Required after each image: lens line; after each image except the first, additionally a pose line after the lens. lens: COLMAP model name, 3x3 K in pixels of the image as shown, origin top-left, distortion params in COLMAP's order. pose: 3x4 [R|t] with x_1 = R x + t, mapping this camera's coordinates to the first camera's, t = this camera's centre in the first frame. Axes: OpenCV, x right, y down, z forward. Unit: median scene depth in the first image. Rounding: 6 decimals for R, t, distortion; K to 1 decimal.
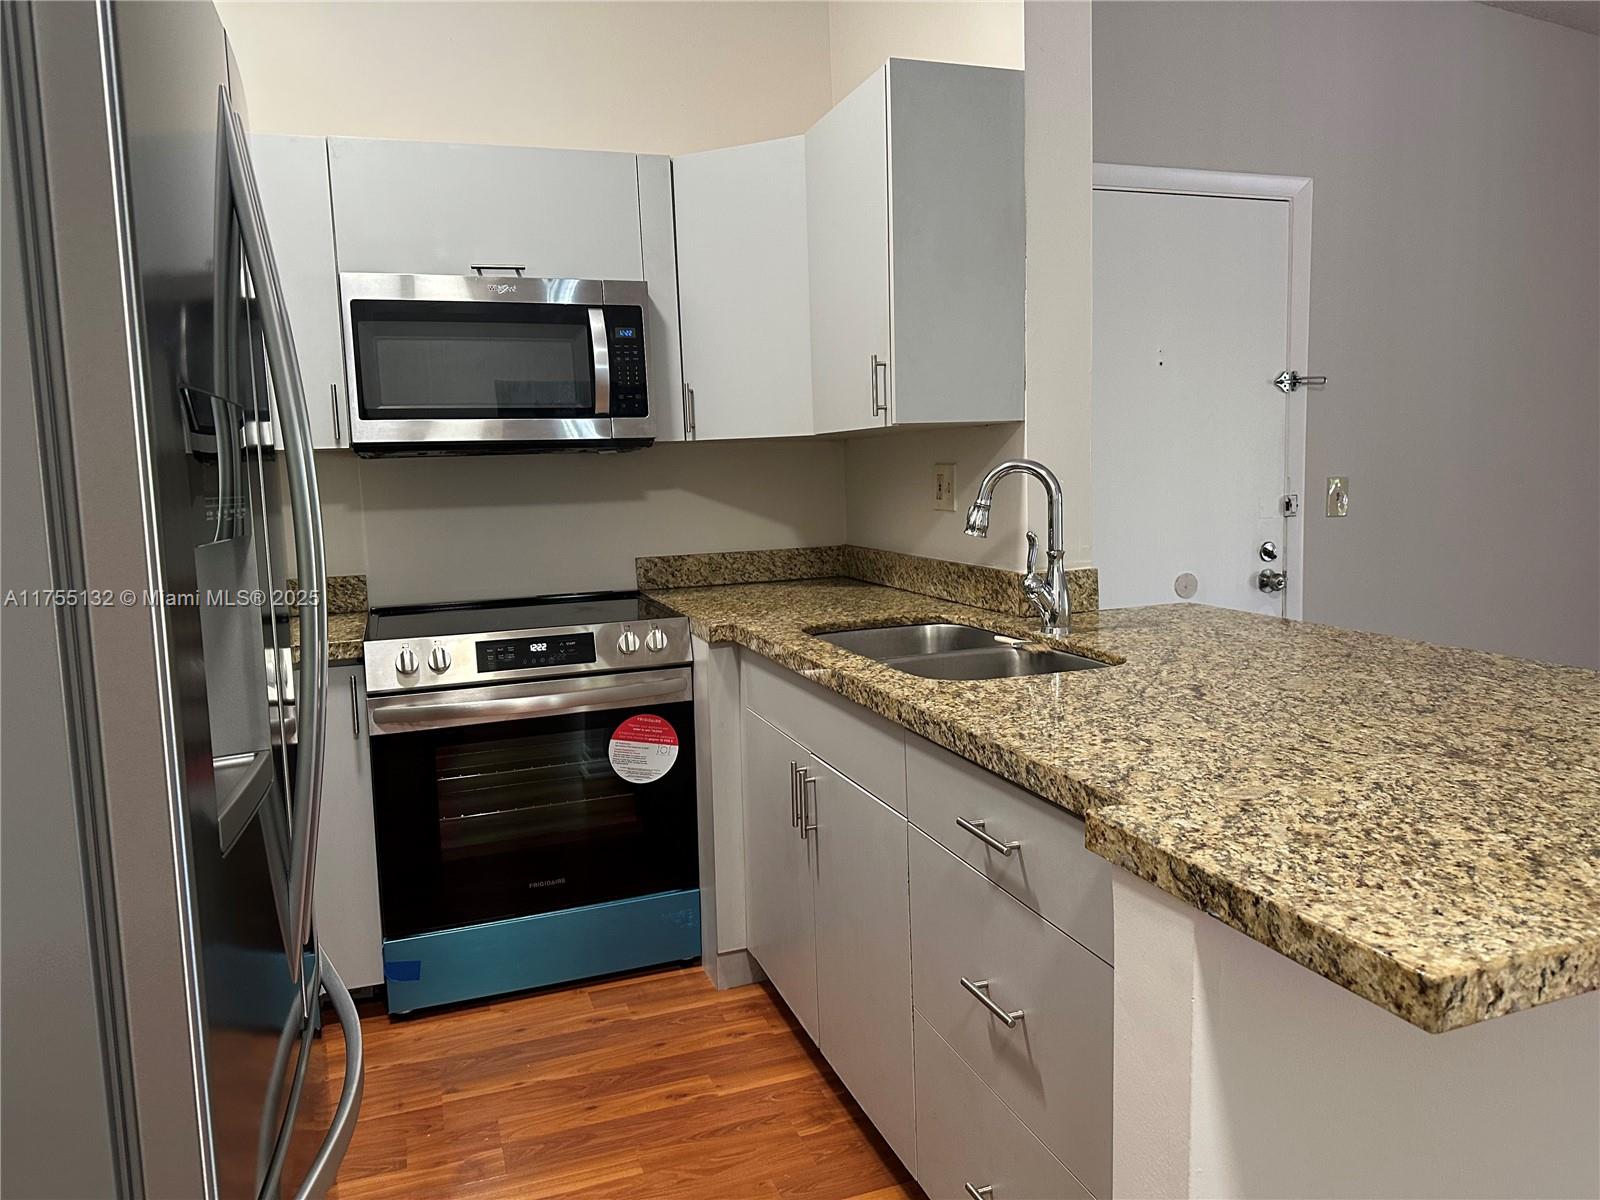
lens RADIAL K [[1119.6, 0, 805.9], [0, 1119.6, 590.7], [0, 0, 1]] dist [0.082691, -0.090320]
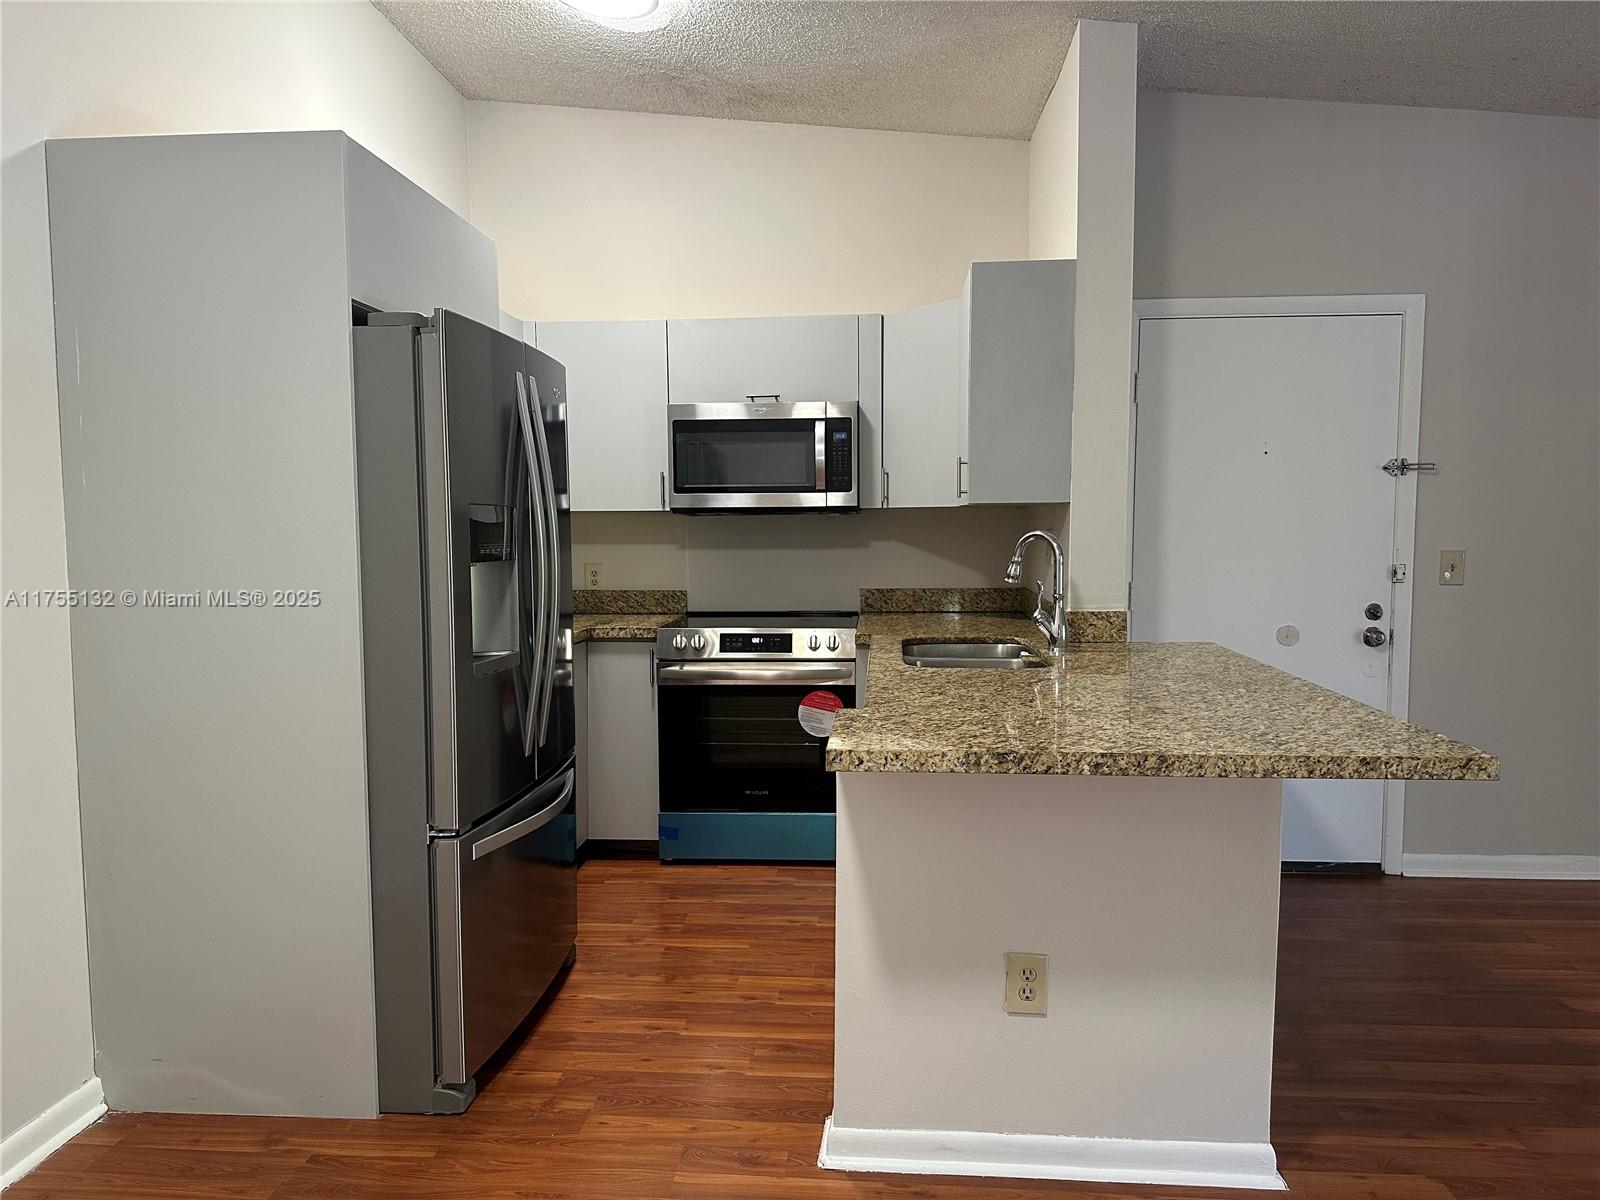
lens RADIAL K [[1119.6, 0, 808.4], [0, 1119.6, 604.6], [0, 0, 1]] dist [0.082691, -0.090320]
pose [[0.914688, 0.056720, -0.400160, 0.433241], [-0.066872, 0.997696, -0.011438, 0.013362], [0.398589, 0.037222, 0.916374, -0.386987]]
